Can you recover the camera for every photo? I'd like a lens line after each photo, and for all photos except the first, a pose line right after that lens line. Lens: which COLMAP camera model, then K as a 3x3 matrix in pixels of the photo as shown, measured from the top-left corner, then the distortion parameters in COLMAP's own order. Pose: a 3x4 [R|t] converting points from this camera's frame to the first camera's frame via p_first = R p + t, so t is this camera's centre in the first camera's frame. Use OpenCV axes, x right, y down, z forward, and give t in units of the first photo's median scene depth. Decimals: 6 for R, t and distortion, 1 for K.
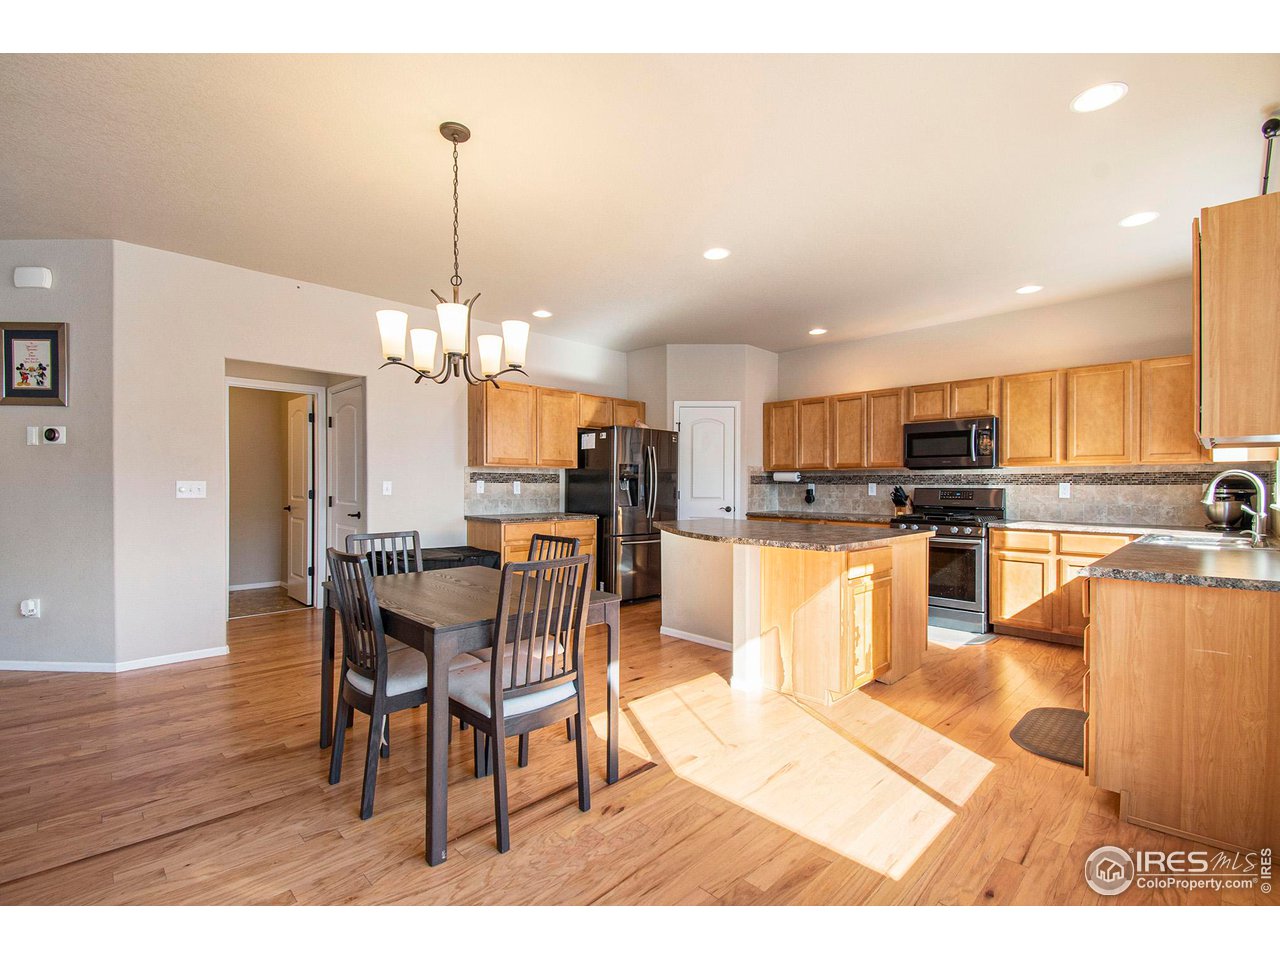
lens RADIAL K [[591.9, 0, 635.0], [0, 591.9, 485.7], [0, 0, 1]] dist [0.021434, -0.040142]
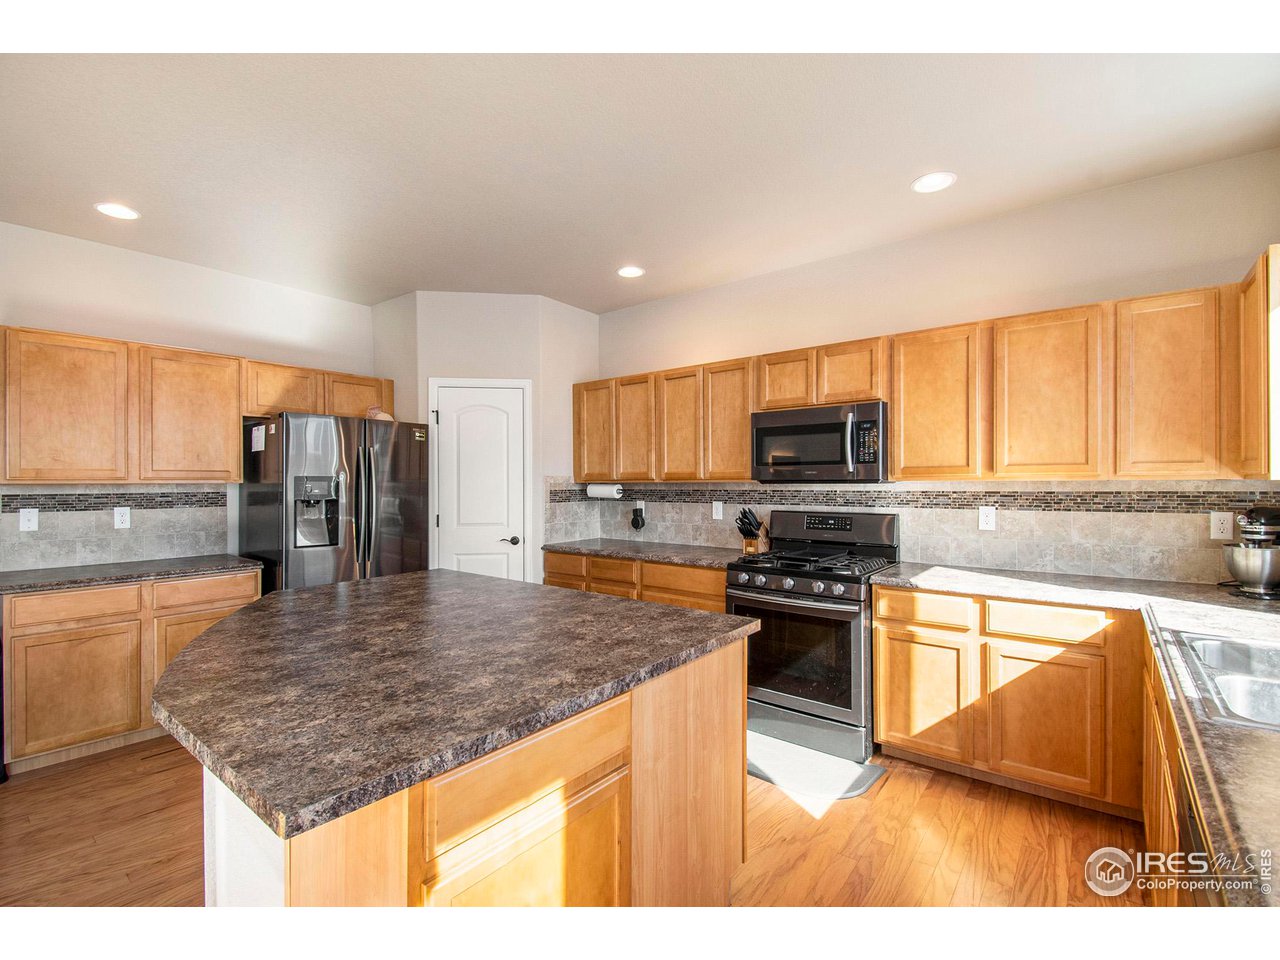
lens RADIAL K [[591.9, 0, 635.0], [0, 591.9, 485.7], [0, 0, 1]] dist [0.021434, -0.040142]
pose [[0.991839, -0.007865, 0.127257, 0.249913], [0.007446, 0.999965, 0.003765, -0.029005], [-0.127283, -0.002786, 0.991863, 0.384220]]
